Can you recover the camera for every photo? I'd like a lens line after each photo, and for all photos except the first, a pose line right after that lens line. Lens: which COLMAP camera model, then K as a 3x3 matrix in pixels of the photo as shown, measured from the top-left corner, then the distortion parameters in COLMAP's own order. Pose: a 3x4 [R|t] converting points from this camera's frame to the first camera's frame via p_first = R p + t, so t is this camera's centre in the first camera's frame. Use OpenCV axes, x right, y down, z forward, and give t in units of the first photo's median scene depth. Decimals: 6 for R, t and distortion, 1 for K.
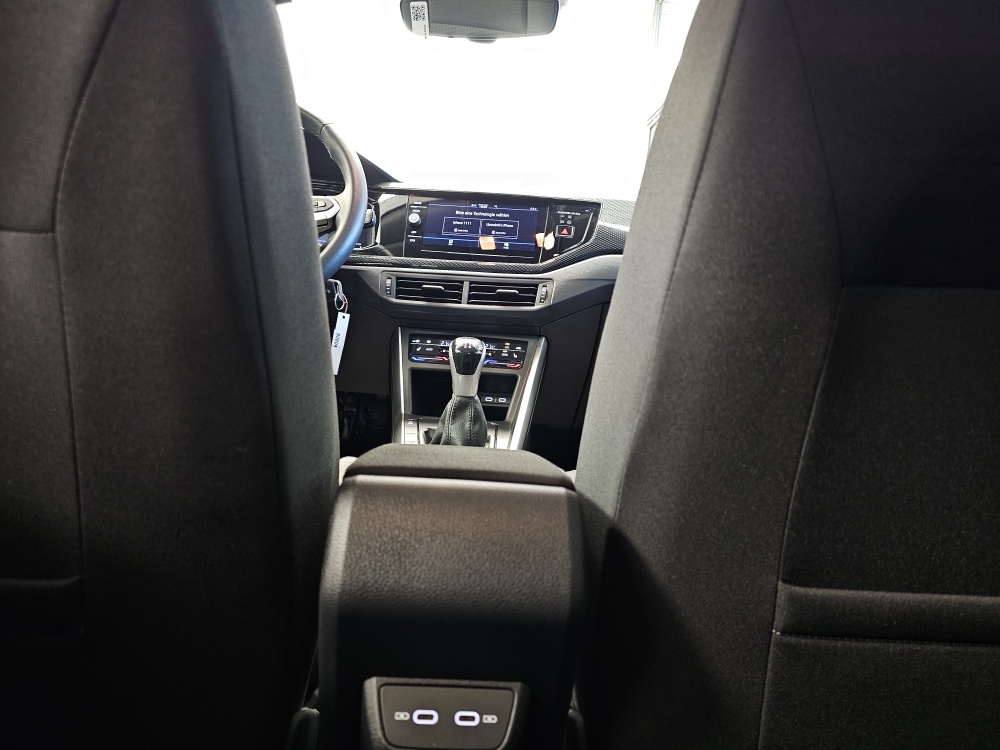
lens RADIAL K [[673.2, 0, 504.3], [0, 673.2, 370.7], [0, 0, 1]] dist [0.076157, -0.091165]
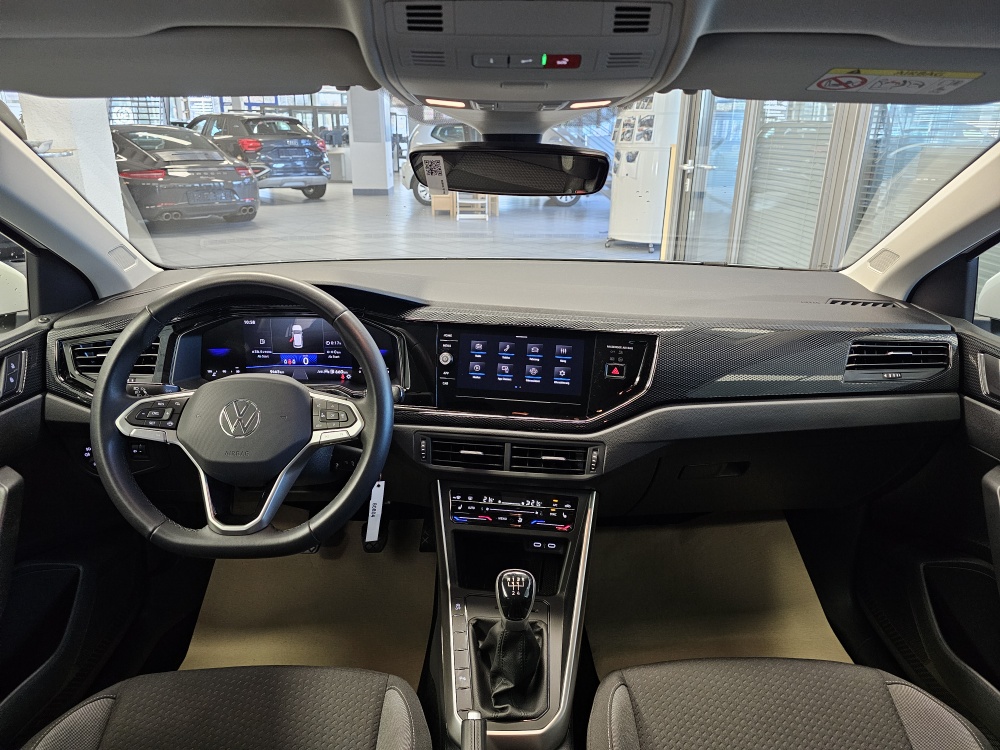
lens RADIAL K [[666.4, 0, 499.5], [0, 666.4, 361.6], [0, 0, 1]] dist [0.075340, -0.091593]
pose [[0.996763, -0.039392, -0.070085, -0.000002], [0.055559, 0.967591, 0.246334, -0.460615], [0.058110, -0.249430, 0.966648, 0.159625]]
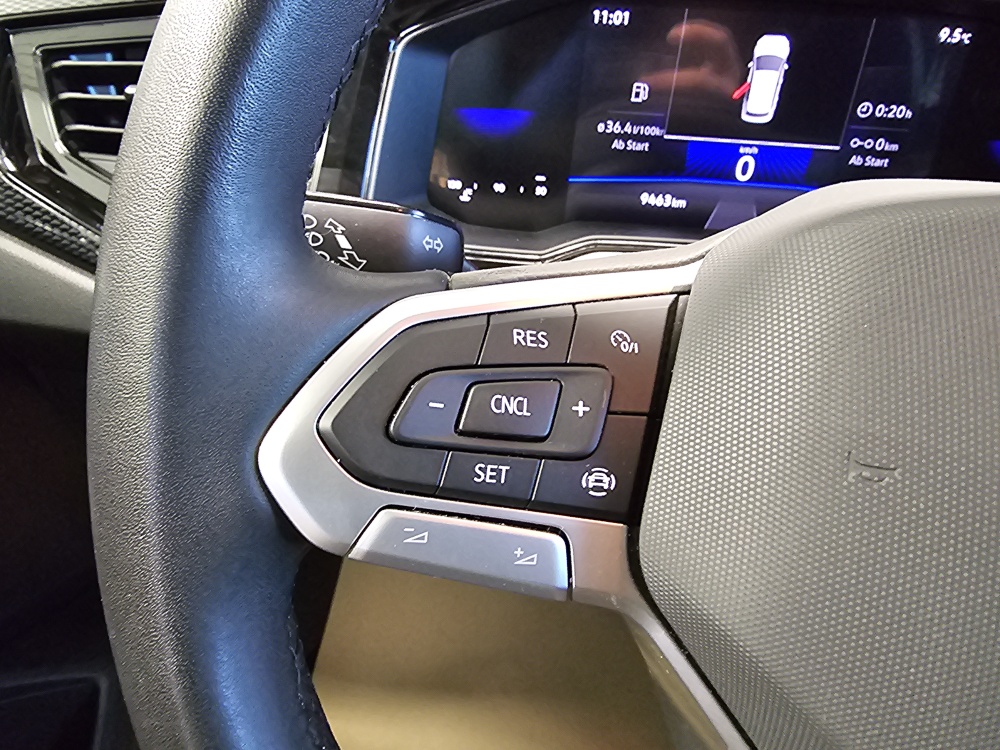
lens RADIAL K [[694.2, 0, 430.2], [0, 694.2, 372.6], [0, 0, 1]] dist [-0.001911, -0.004714]
pose [[0.977000, 0.073334, -0.200234, -0.439437], [0.023708, 0.895828, 0.443767, -0.290577], [0.211919, -0.438308, 0.873485, 0.769289]]
